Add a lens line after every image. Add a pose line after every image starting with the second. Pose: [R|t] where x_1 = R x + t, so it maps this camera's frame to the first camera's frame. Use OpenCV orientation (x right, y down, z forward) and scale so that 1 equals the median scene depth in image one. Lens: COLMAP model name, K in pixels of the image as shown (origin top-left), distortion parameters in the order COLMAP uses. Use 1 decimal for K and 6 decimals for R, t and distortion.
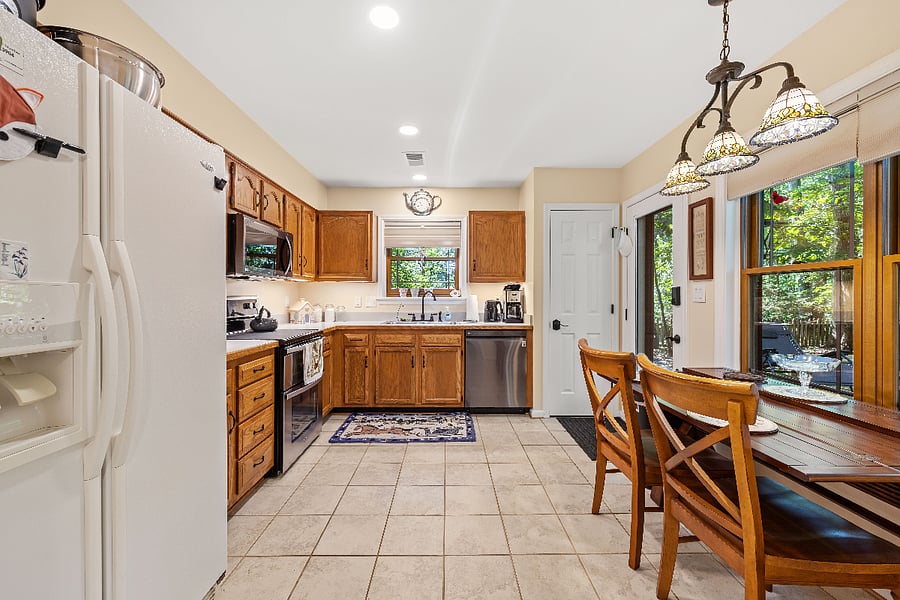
lens RADIAL K [[364.6, 0, 452.0], [0, 364.6, 299.4], [0, 0, 1]] dist [0.004291, -0.000676]
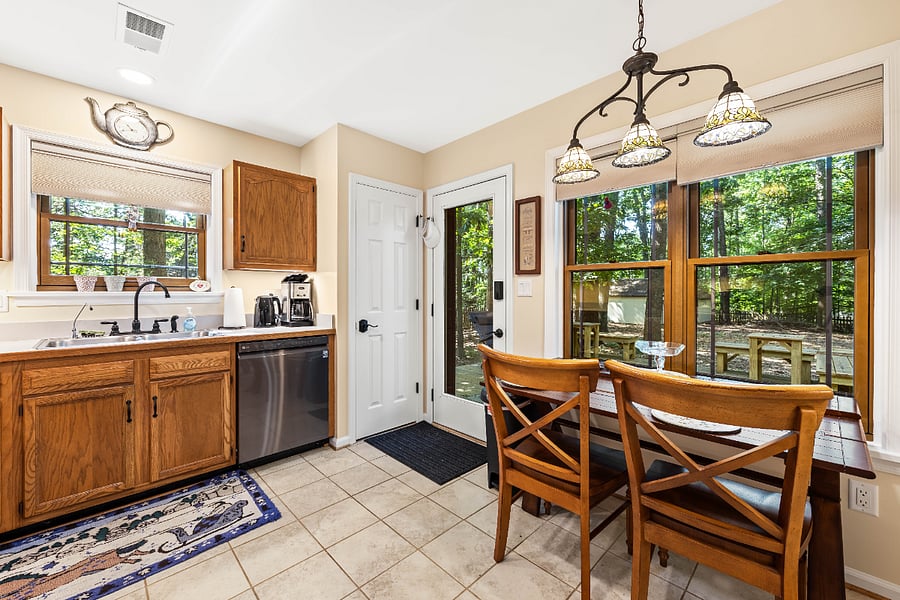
lens RADIAL K [[364.6, 0, 447.7], [0, 364.6, 294.0], [0, 0, 1]] dist [0.004291, -0.000676]
pose [[0.724384, -0.004650, 0.689381, -0.138548], [0.005435, 0.999985, 0.001035, -0.000697], [-0.689375, 0.002997, 0.724398, 0.283607]]
